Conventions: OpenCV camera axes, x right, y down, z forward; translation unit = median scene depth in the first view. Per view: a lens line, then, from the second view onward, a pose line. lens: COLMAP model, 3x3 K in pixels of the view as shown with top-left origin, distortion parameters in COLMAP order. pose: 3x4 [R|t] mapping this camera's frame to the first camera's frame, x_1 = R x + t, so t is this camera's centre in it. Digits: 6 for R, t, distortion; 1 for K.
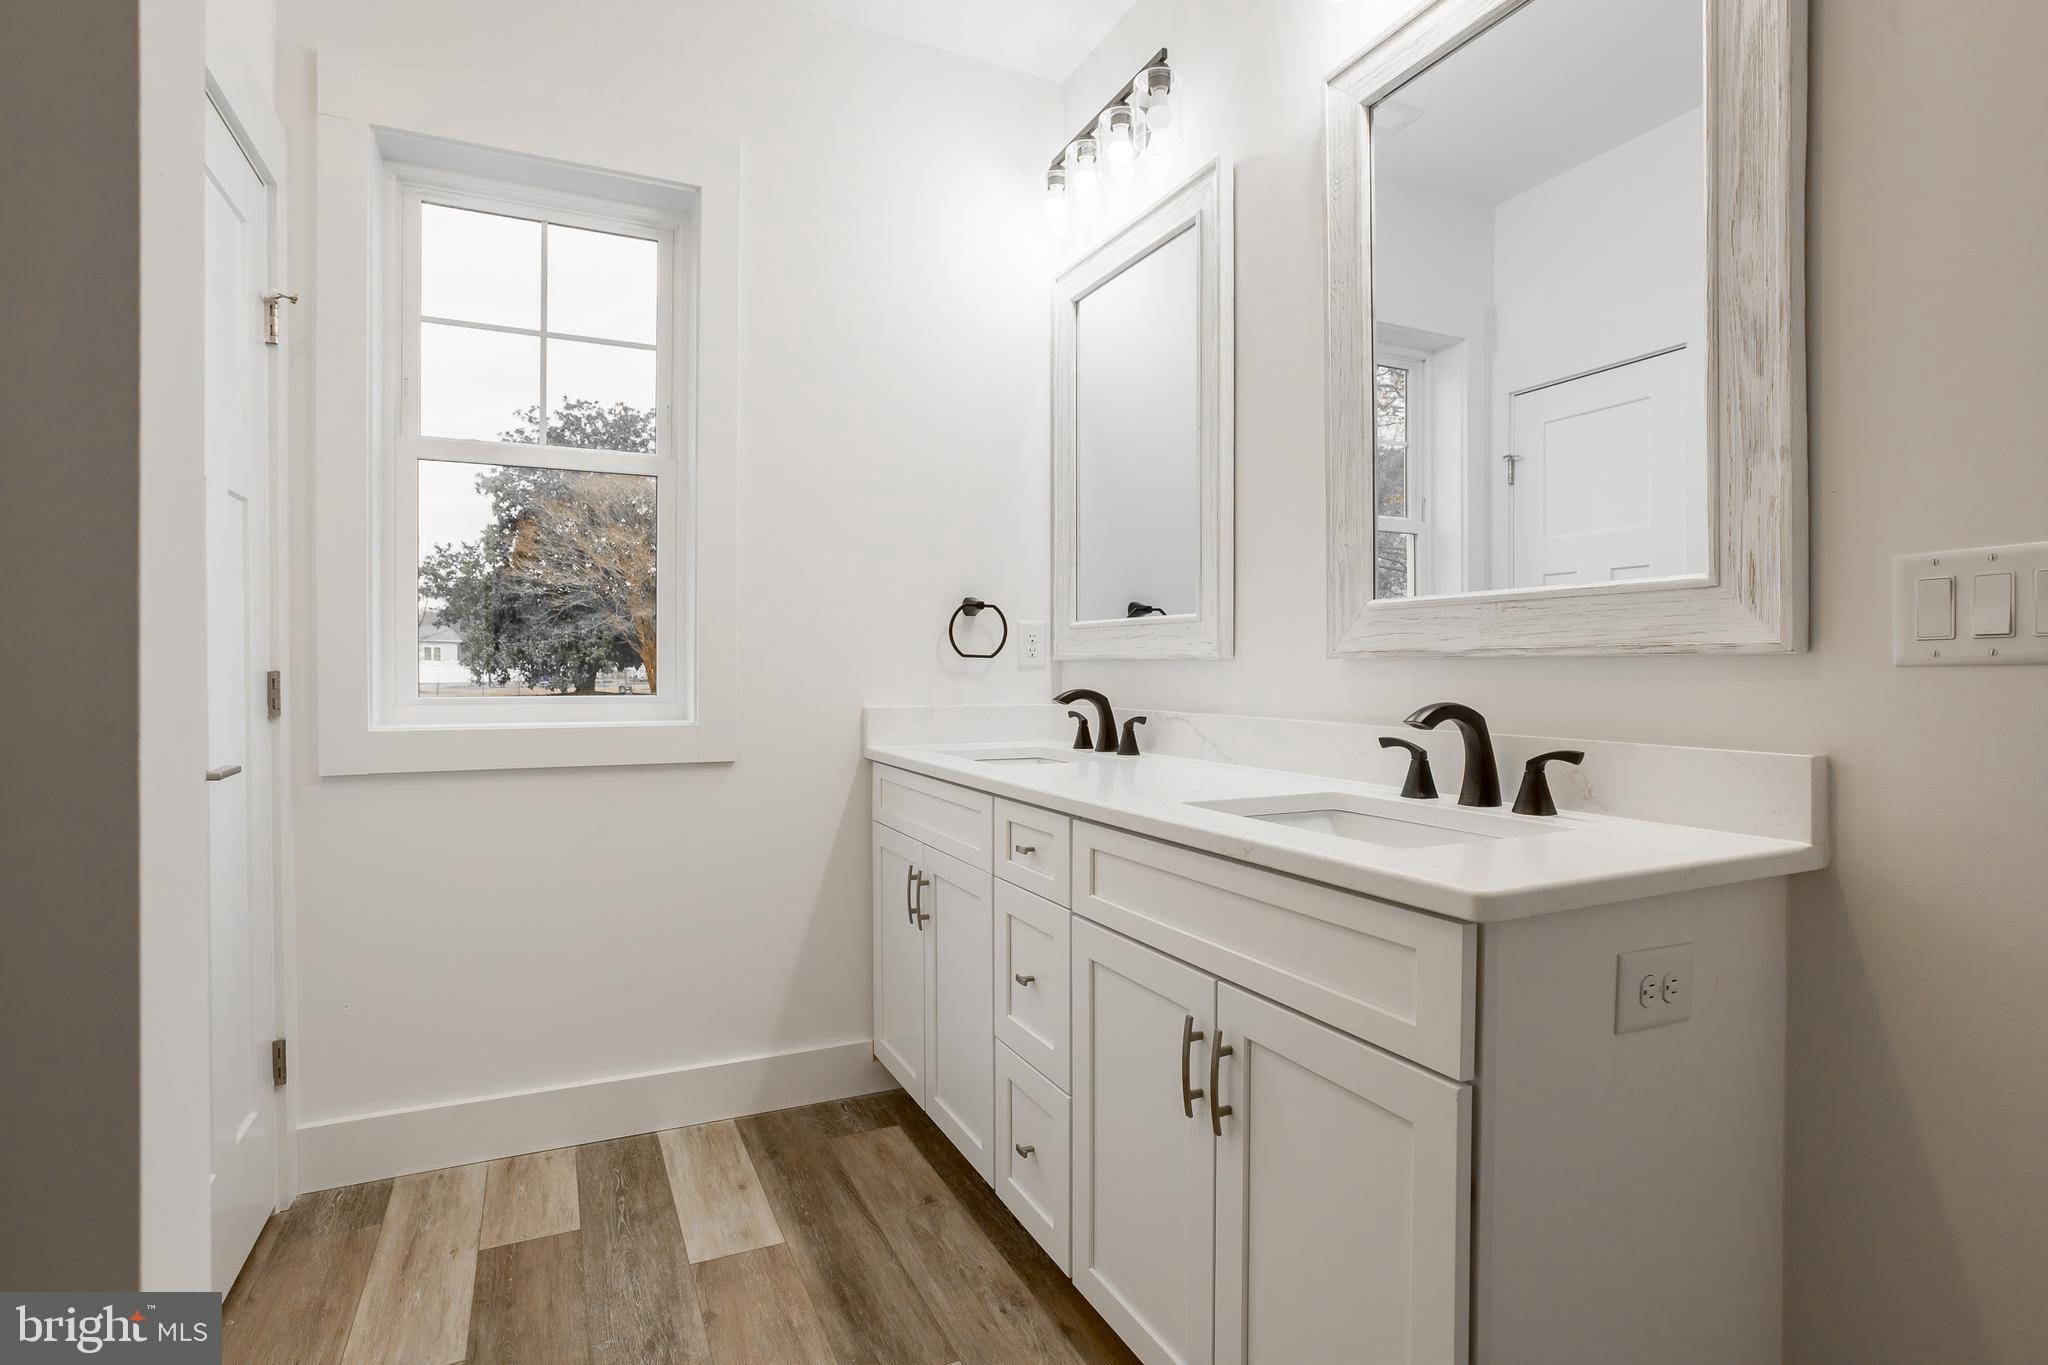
lens RADIAL K [[1034.1, 0, 1023.3], [0, 1034.1, 676.7], [0, 0, 1]] dist [-0.003452, 0.000230]
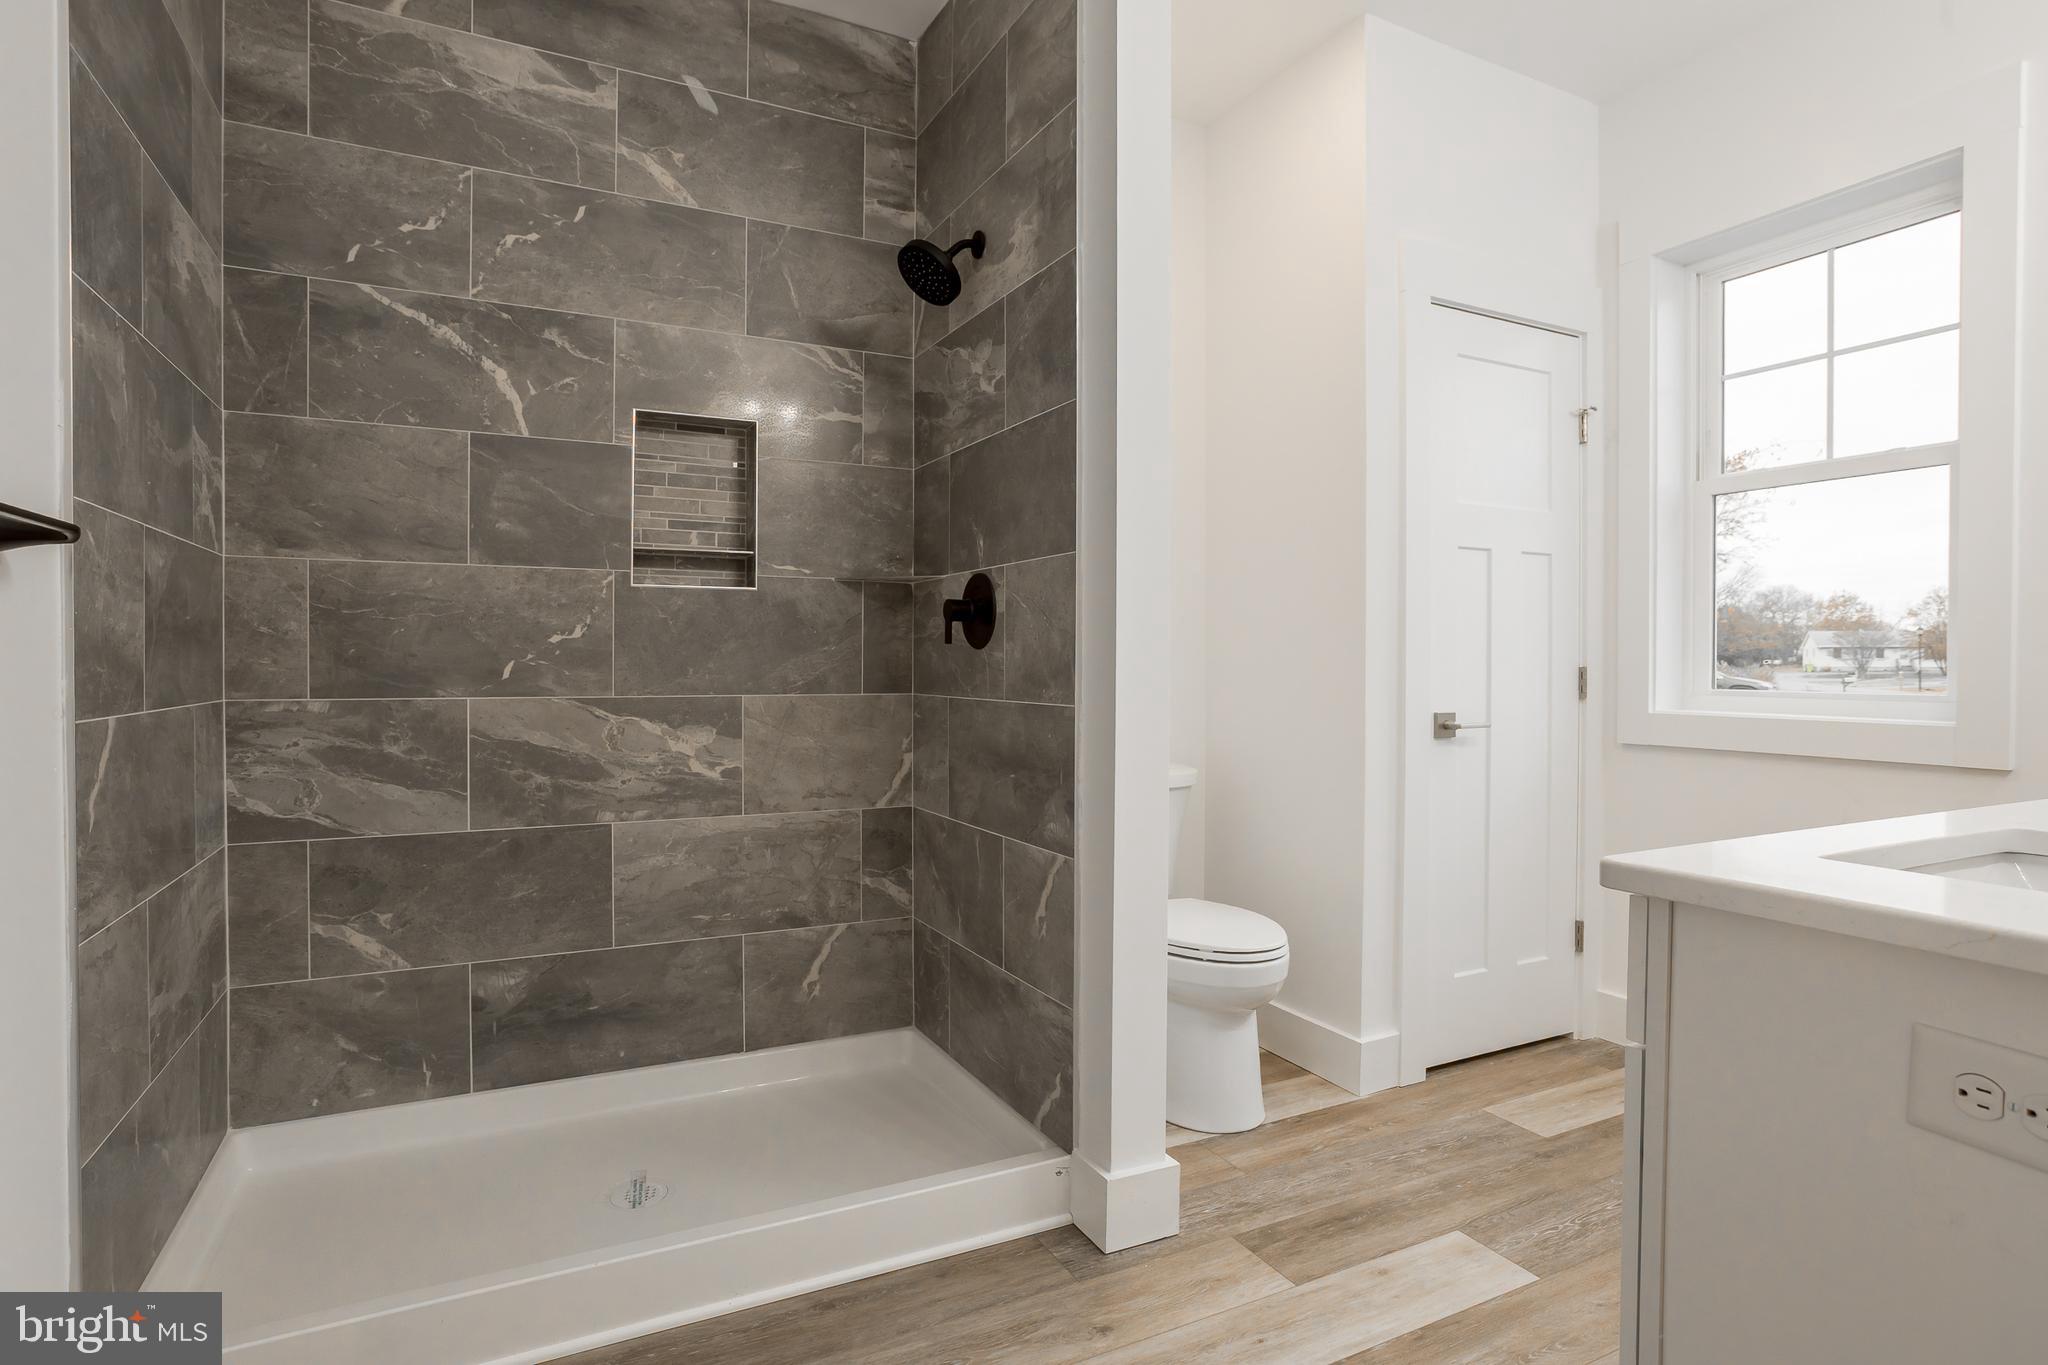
lens RADIAL K [[1034.1, 0, 1016.1], [0, 1034.1, 673.3], [0, 0, 1]] dist [-0.003452, 0.000230]
pose [[0.039508, 0.008671, -0.999182, 0.886630], [-0.013850, 0.999871, 0.008129, 0.003315], [0.999123, 0.013518, 0.039623, 0.183794]]
